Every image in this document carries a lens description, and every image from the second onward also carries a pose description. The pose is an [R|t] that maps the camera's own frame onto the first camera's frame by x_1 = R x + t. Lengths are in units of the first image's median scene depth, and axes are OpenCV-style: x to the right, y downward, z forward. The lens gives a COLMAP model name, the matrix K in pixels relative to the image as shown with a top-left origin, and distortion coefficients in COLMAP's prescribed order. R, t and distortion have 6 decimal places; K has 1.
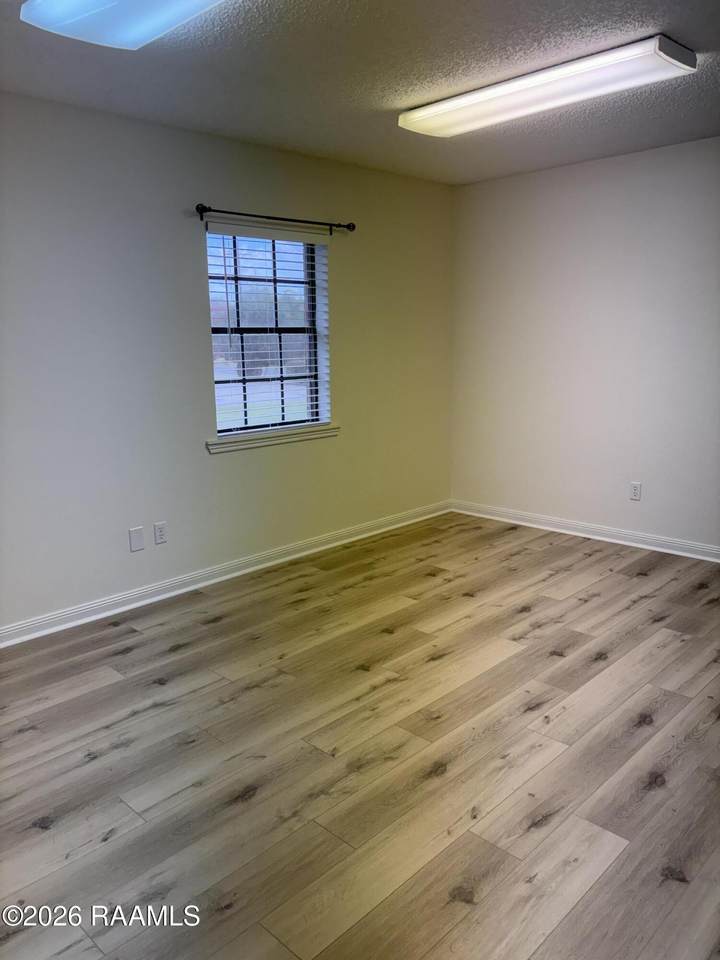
lens RADIAL K [[726.3, 0, 360.0], [0, 726.3, 480.0], [0, 0, 1]] dist [0.018323, -0.003404]
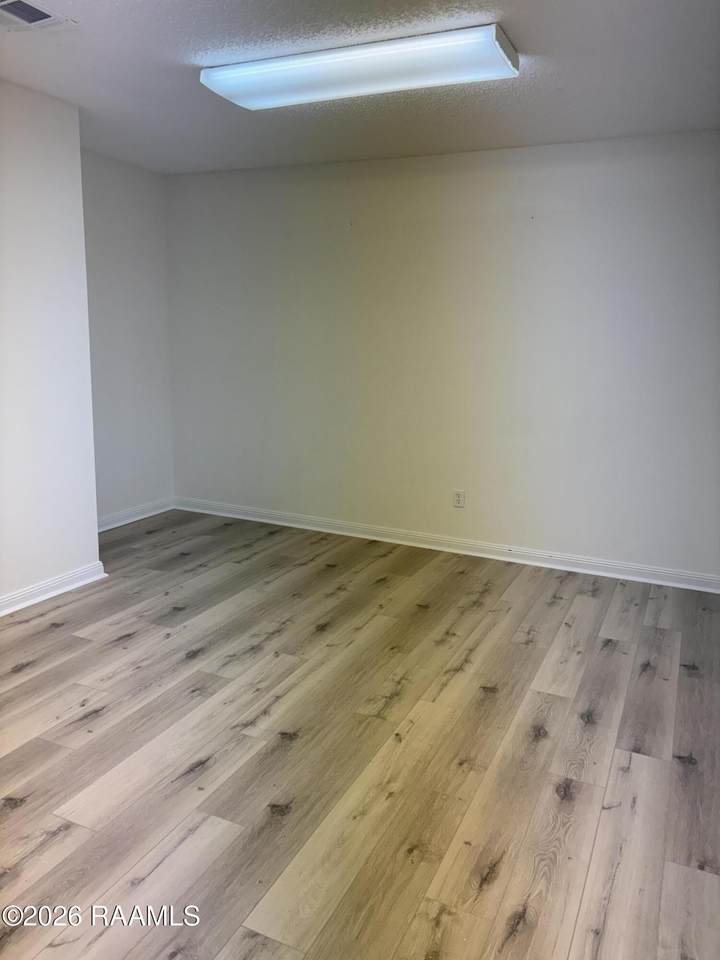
lens RADIAL K [[726.3, 0, 360.0], [0, 726.3, 480.0], [0, 0, 1]] dist [0.018323, -0.003404]
pose [[-0.943702, 0.062793, -0.324783, 0.175425], [-0.073280, 0.917742, 0.390358, -0.327234], [0.322578, 0.392182, -0.861474, 1.613517]]
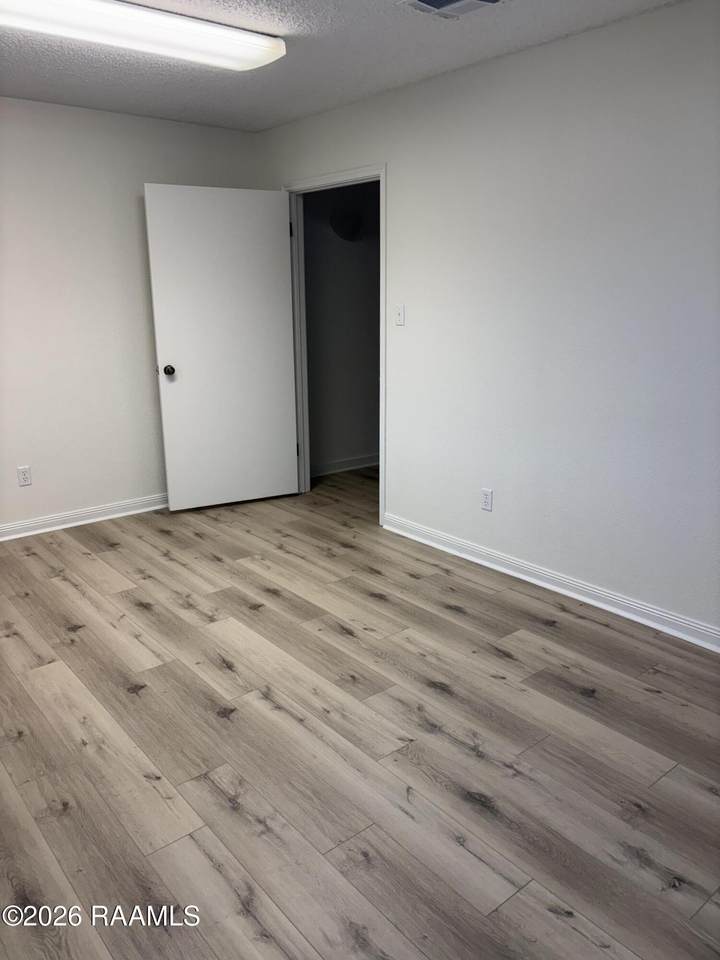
lens RADIAL K [[726.3, 0, 360.0], [0, 726.3, 480.0], [0, 0, 1]] dist [0.018323, -0.003404]
pose [[0.105529, -0.238601, 0.965367, -0.708047], [0.204766, 0.955197, 0.213703, -0.135765], [-0.973106, 0.175122, 0.149658, 0.684284]]
